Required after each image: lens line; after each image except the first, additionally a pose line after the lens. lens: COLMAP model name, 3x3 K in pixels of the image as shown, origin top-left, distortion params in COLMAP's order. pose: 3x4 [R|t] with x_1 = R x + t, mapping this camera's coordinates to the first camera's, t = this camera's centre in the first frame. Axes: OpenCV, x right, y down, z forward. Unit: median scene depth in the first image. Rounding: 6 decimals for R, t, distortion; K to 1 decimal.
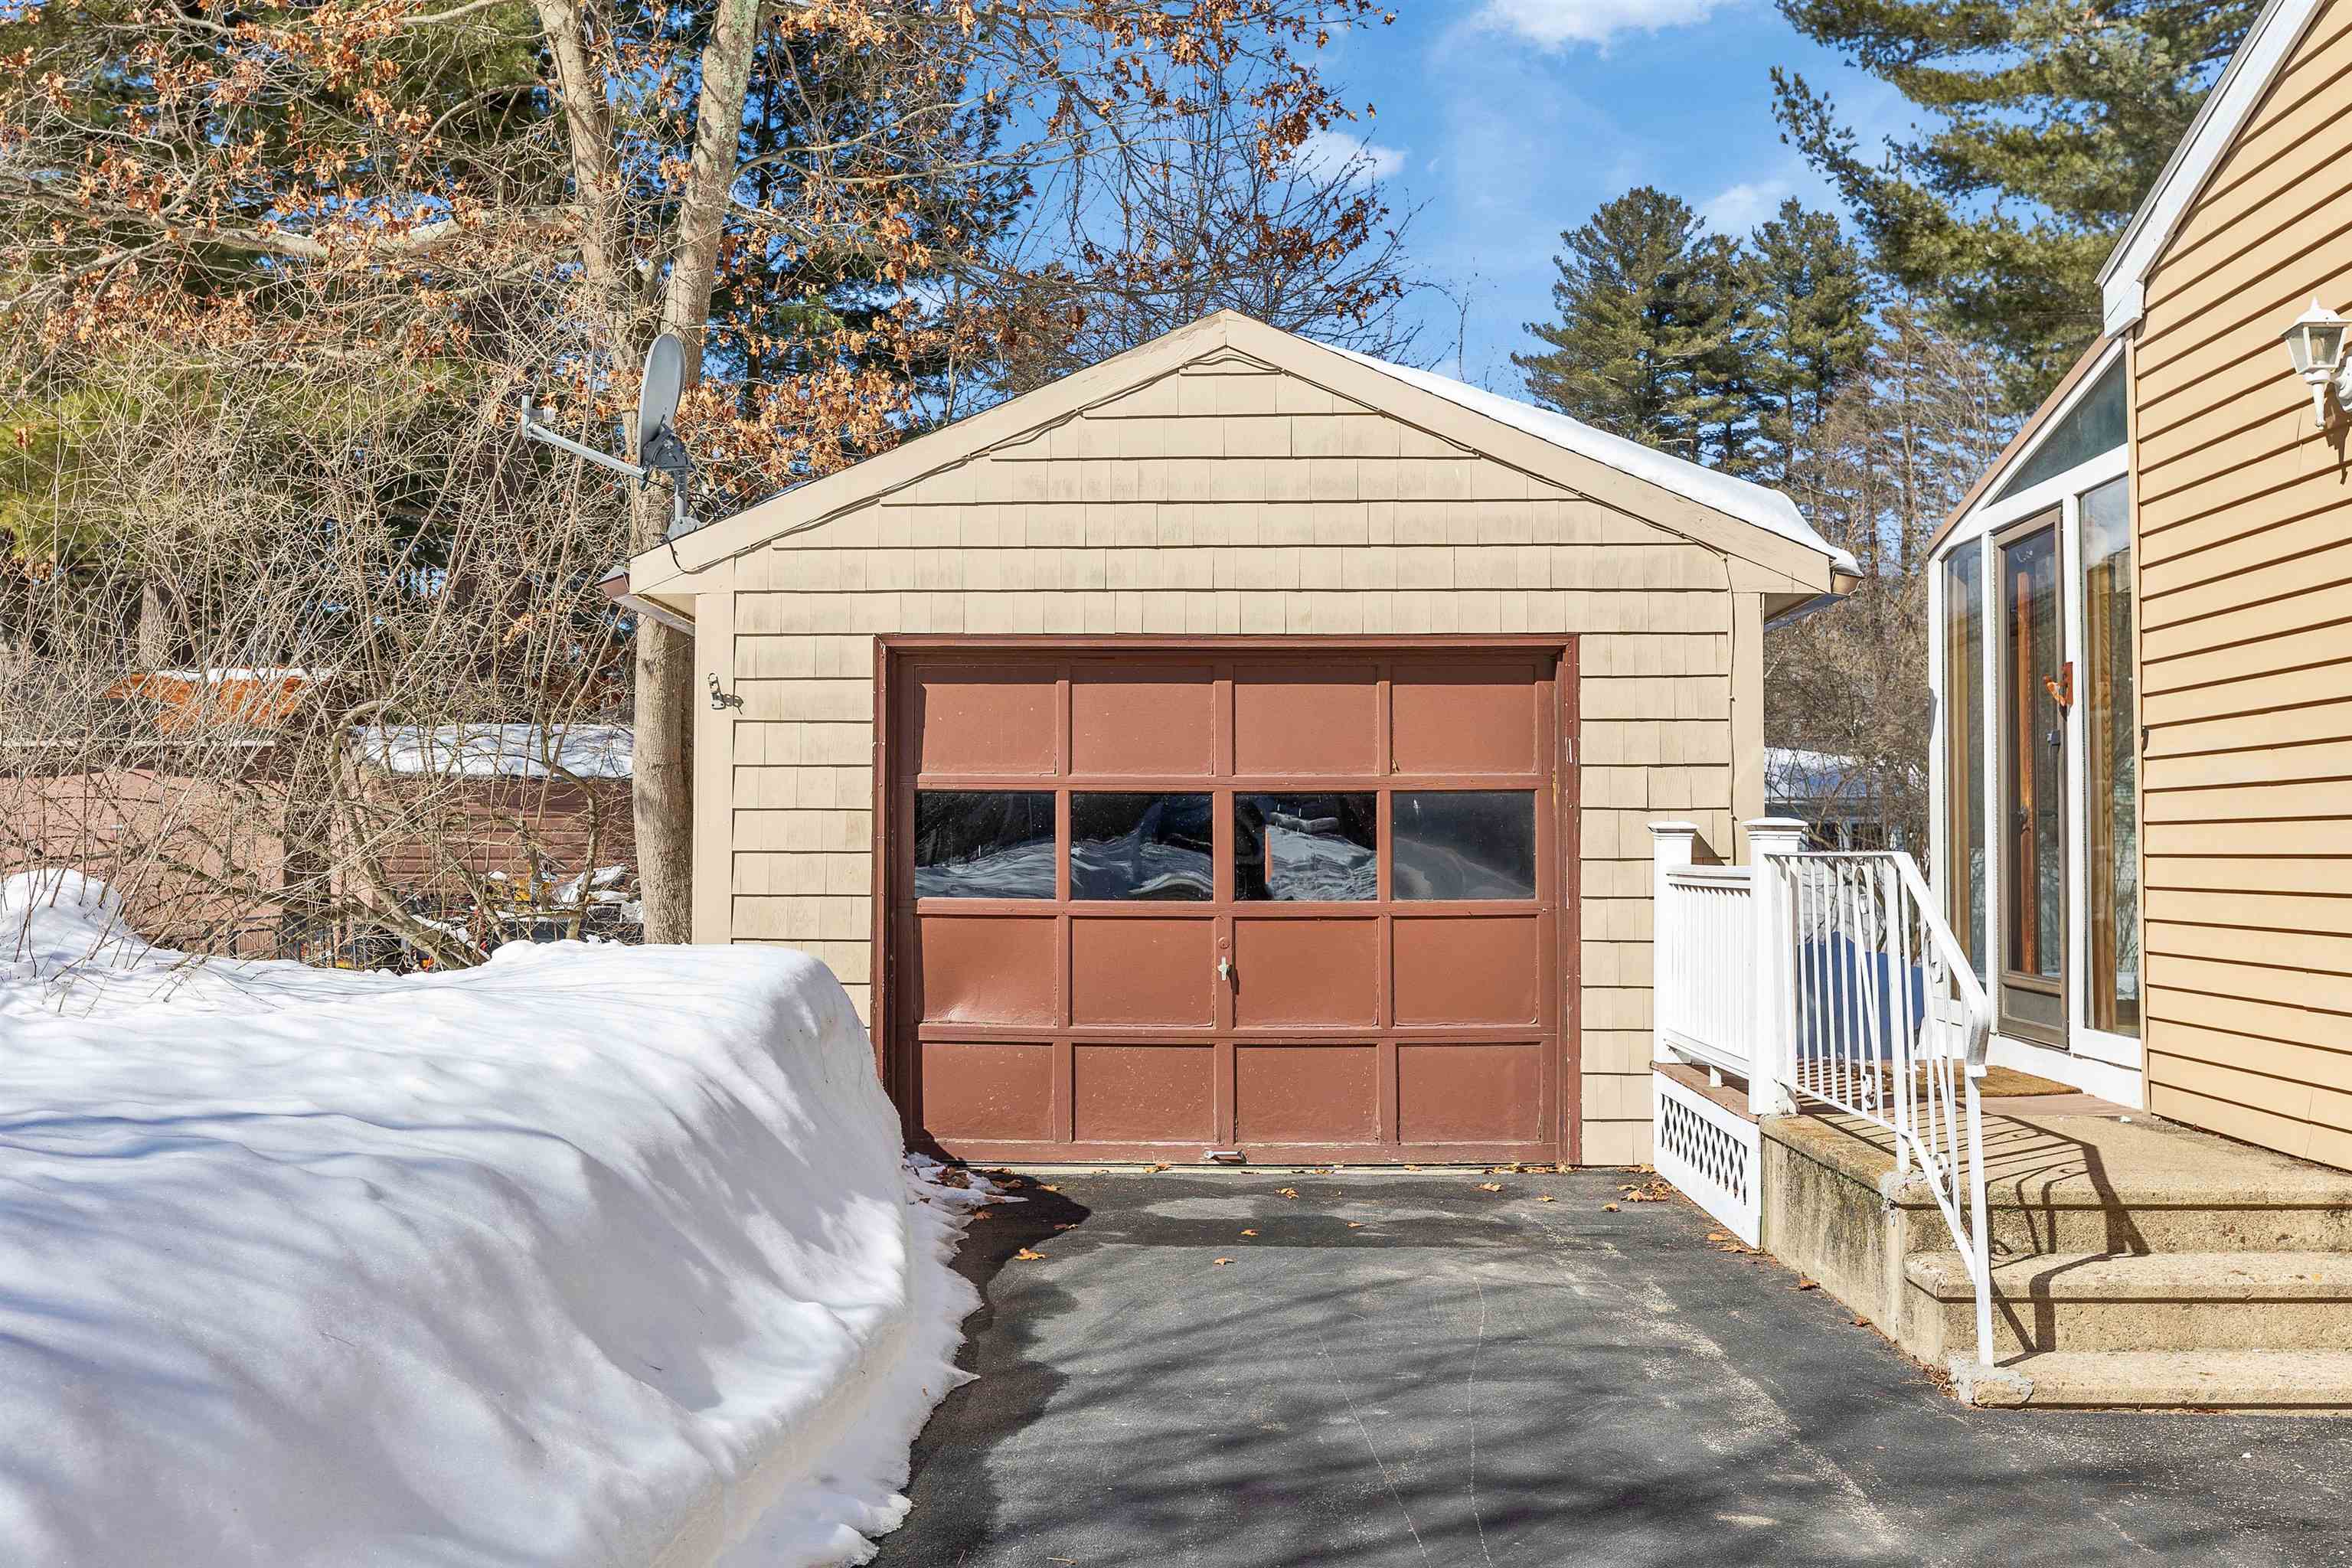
lens RADIAL K [[2364.0, 0, 1175.2], [0, 2364.0, 783.4], [0, 0, 1]] dist [-0.013997, 0.000000]
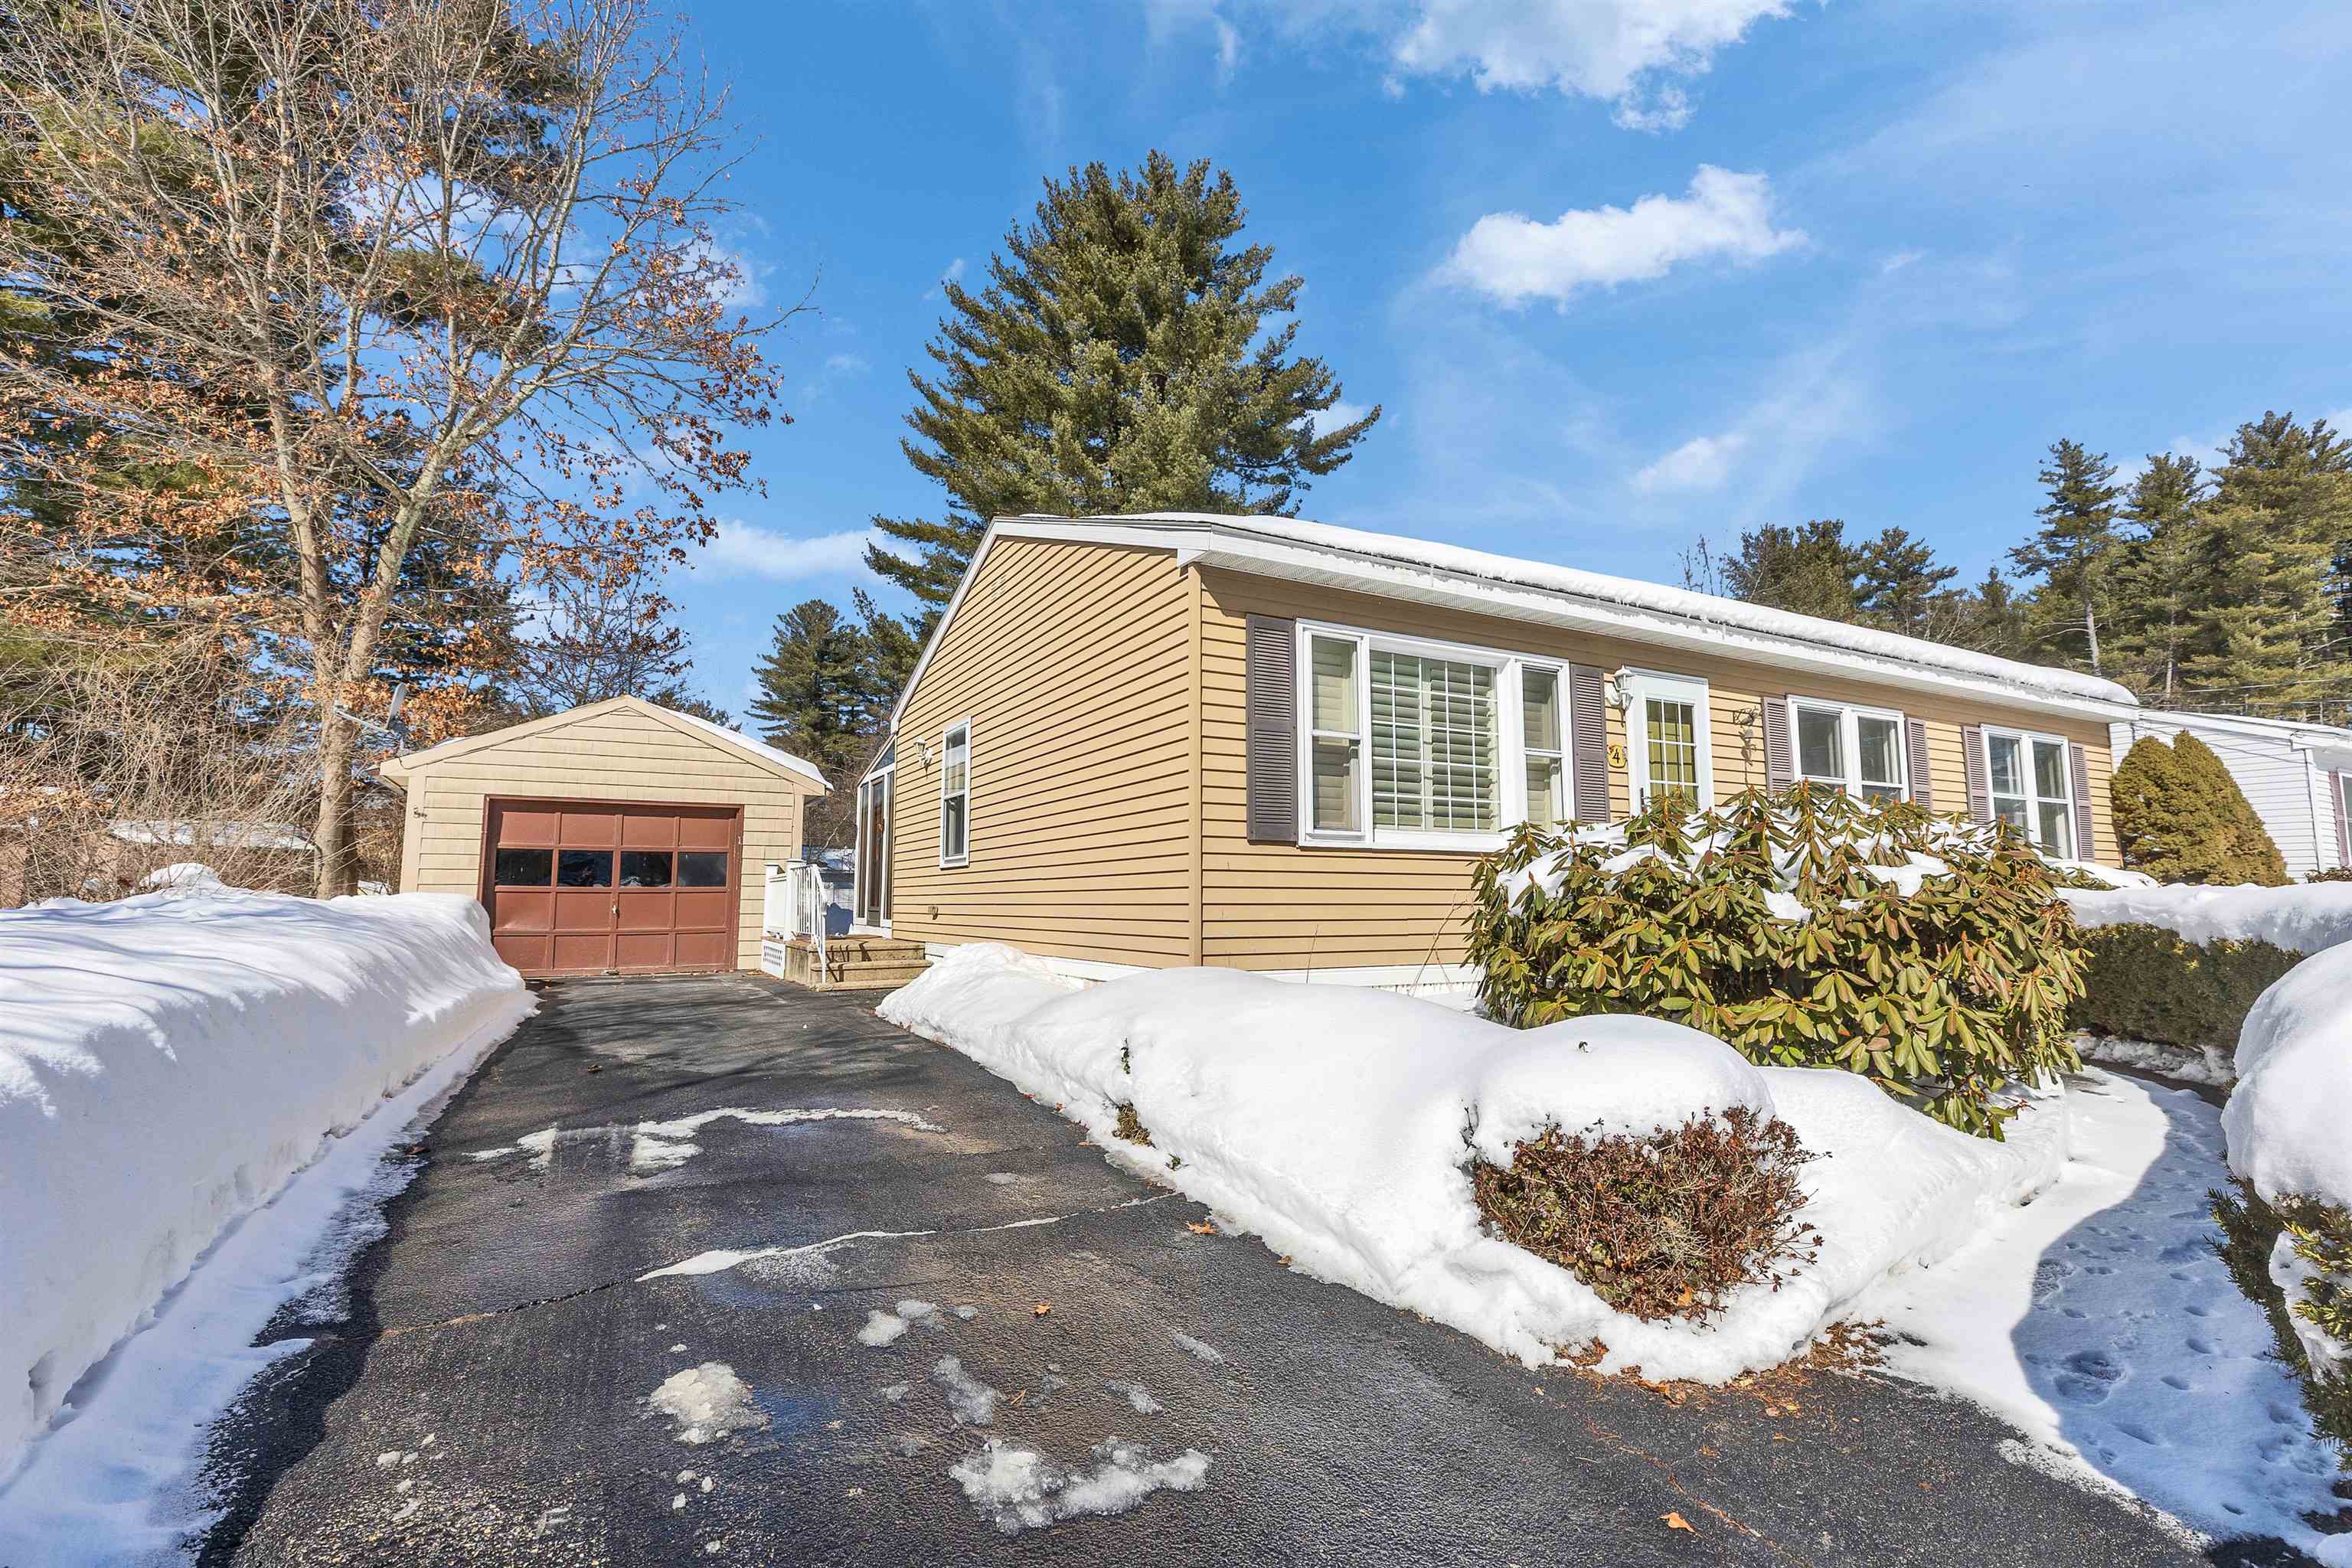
lens RADIAL K [[1044.5, 0, 1160.3], [0, 1044.5, 781.4], [0, 0, 1]] dist [0.012599, -0.000909]
pose [[0.867587, 0.054801, 0.494257, -0.045579], [-0.014268, 0.996243, -0.085413, 0.019659], [-0.497081, 0.067051, 0.865110, -0.527458]]
